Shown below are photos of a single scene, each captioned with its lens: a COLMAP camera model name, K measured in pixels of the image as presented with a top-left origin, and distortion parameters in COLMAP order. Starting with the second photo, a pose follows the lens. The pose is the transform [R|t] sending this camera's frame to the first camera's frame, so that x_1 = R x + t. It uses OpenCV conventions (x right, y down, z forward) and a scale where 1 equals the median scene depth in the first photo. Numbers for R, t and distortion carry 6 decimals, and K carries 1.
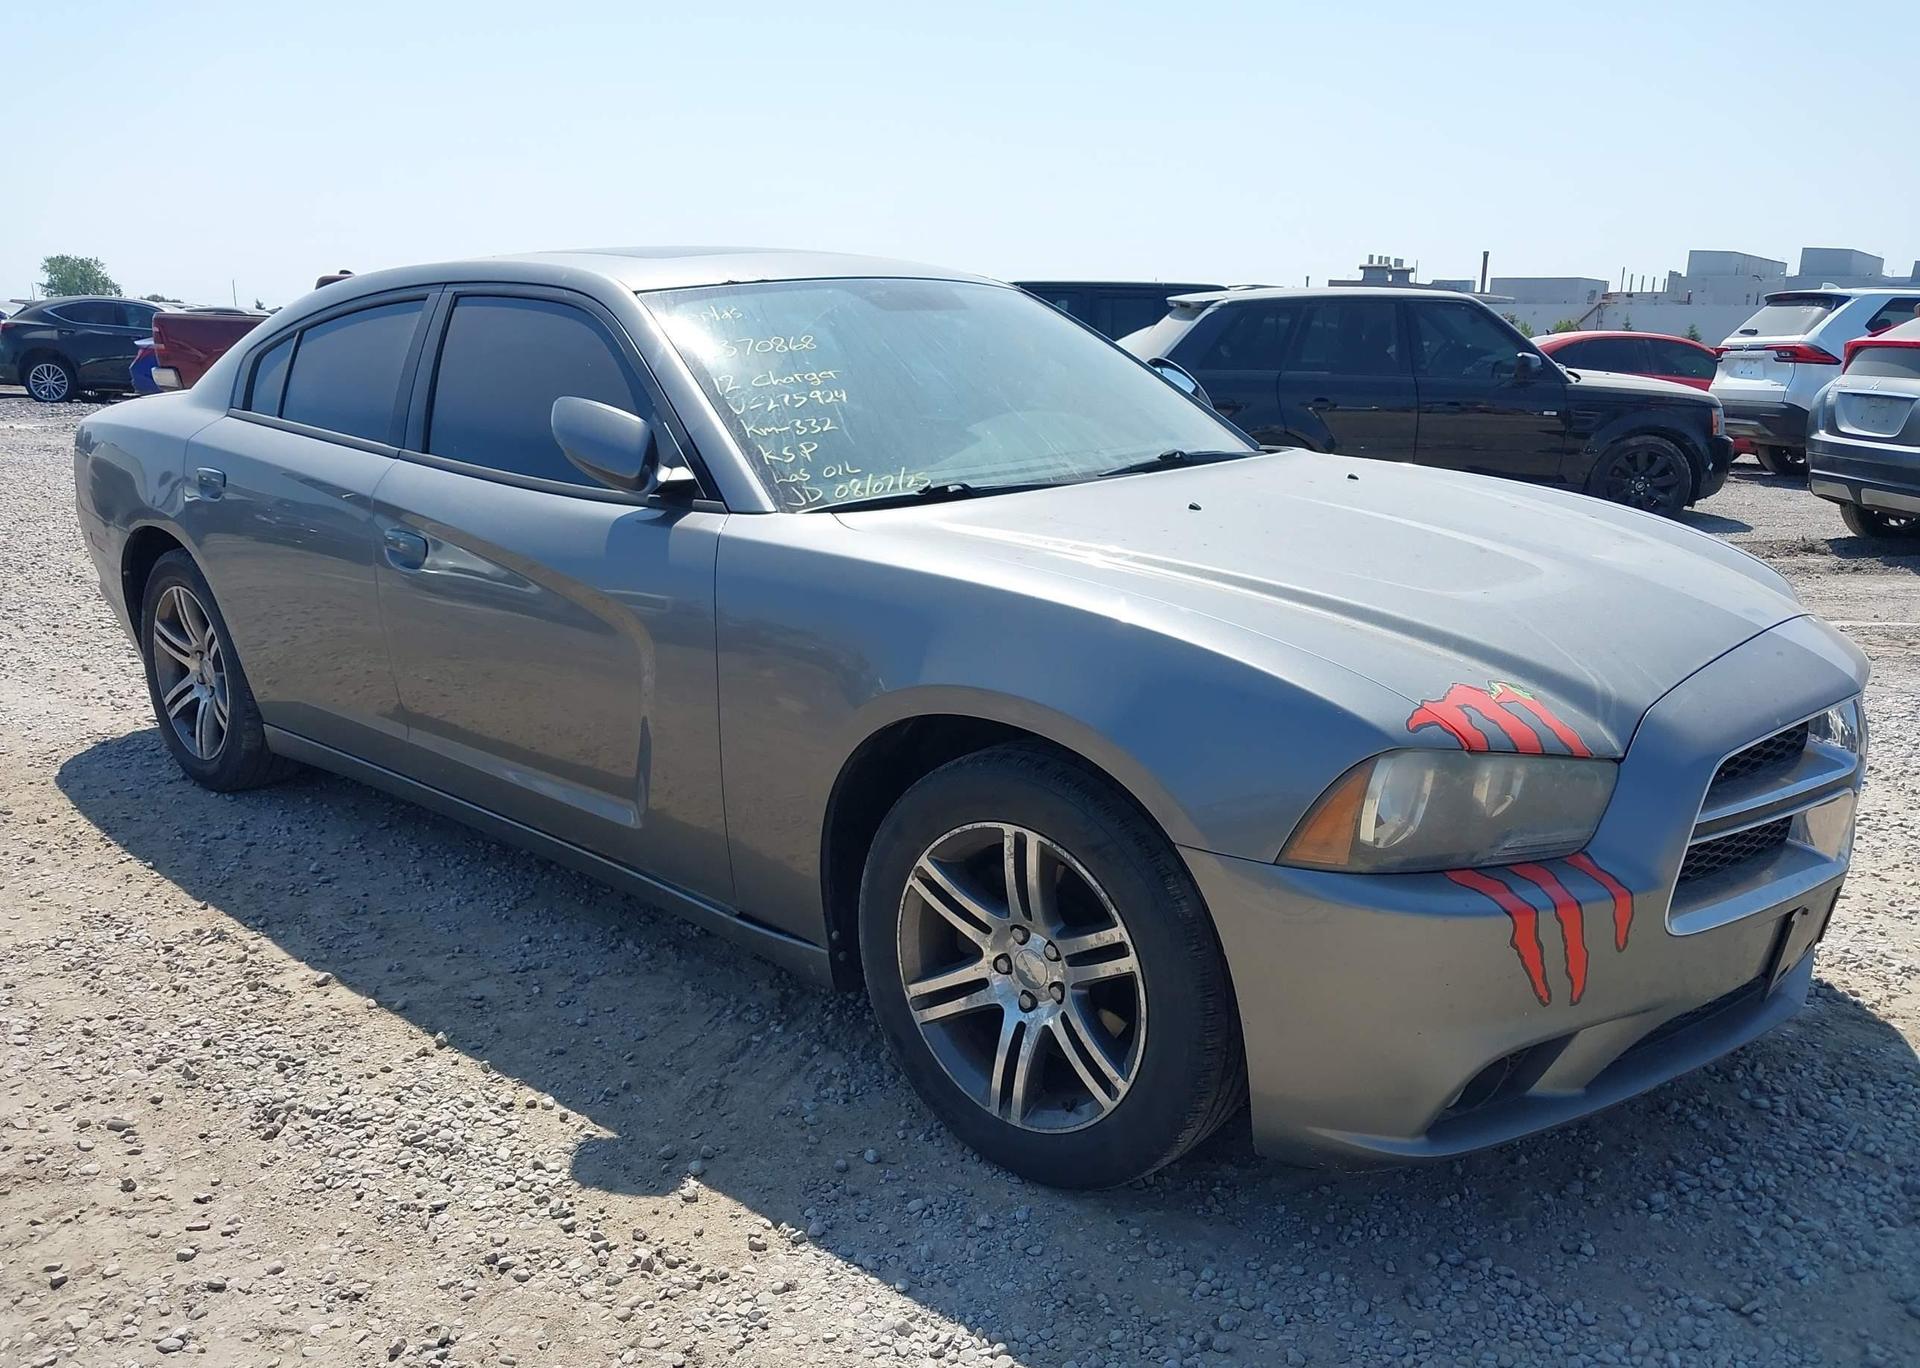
lens RADIAL K [[1565.2, 0, 944.4], [0, 1565.2, 699.3], [0, 0, 1]] dist [0.032800, -0.068921]
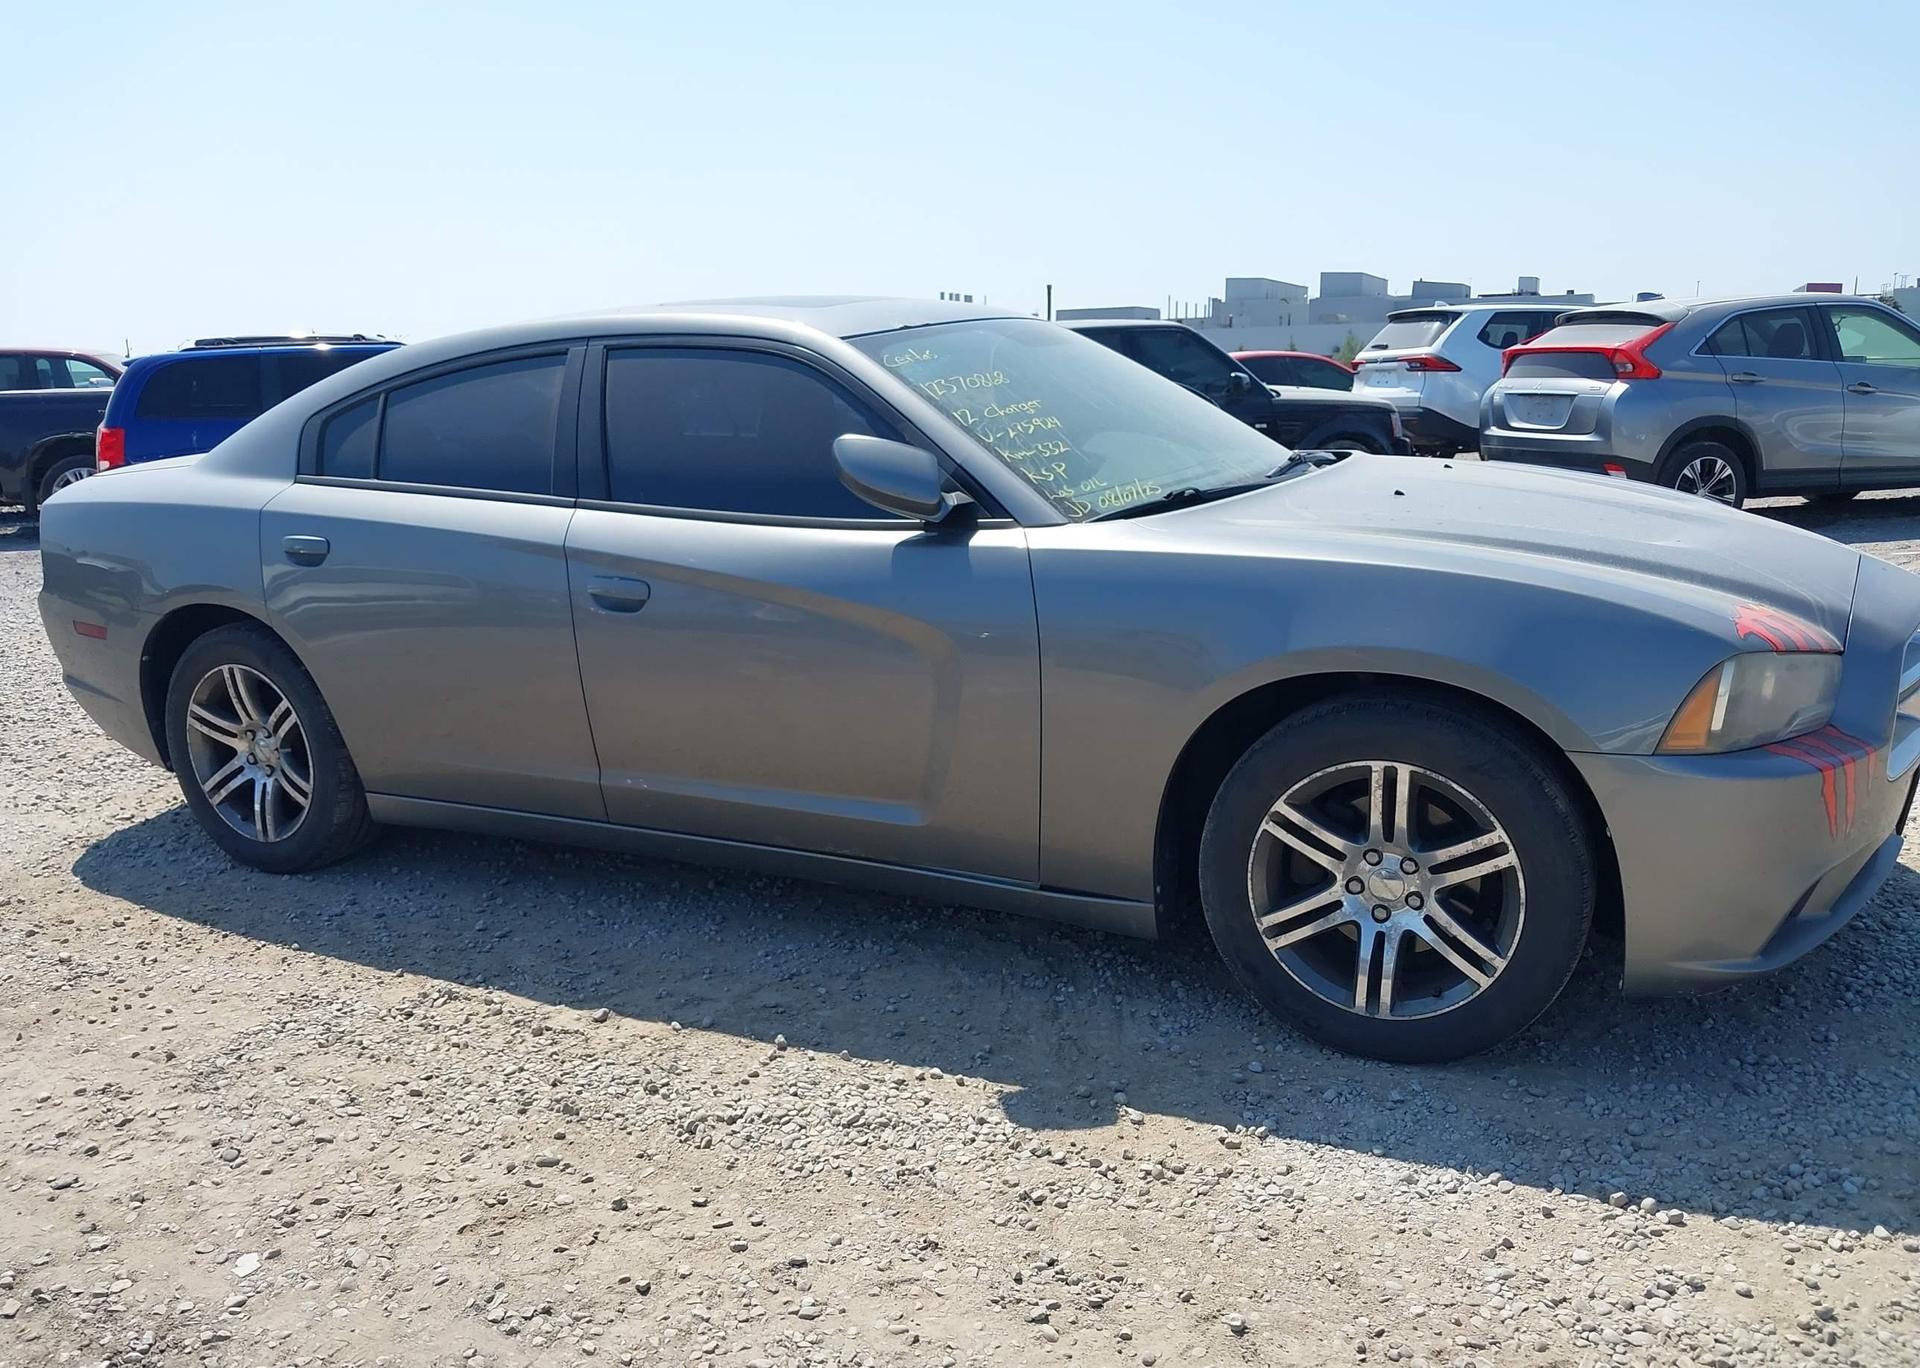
lens RADIAL K [[1565.2, 0, 974.9], [0, 1565.2, 700.6], [0, 0, 1]] dist [0.032800, -0.068921]
pose [[0.962374, -0.097723, 0.253547, -0.450446], [0.104071, 0.994501, -0.011712, 0.013182], [-0.251009, 0.037659, 0.967252, -0.064239]]
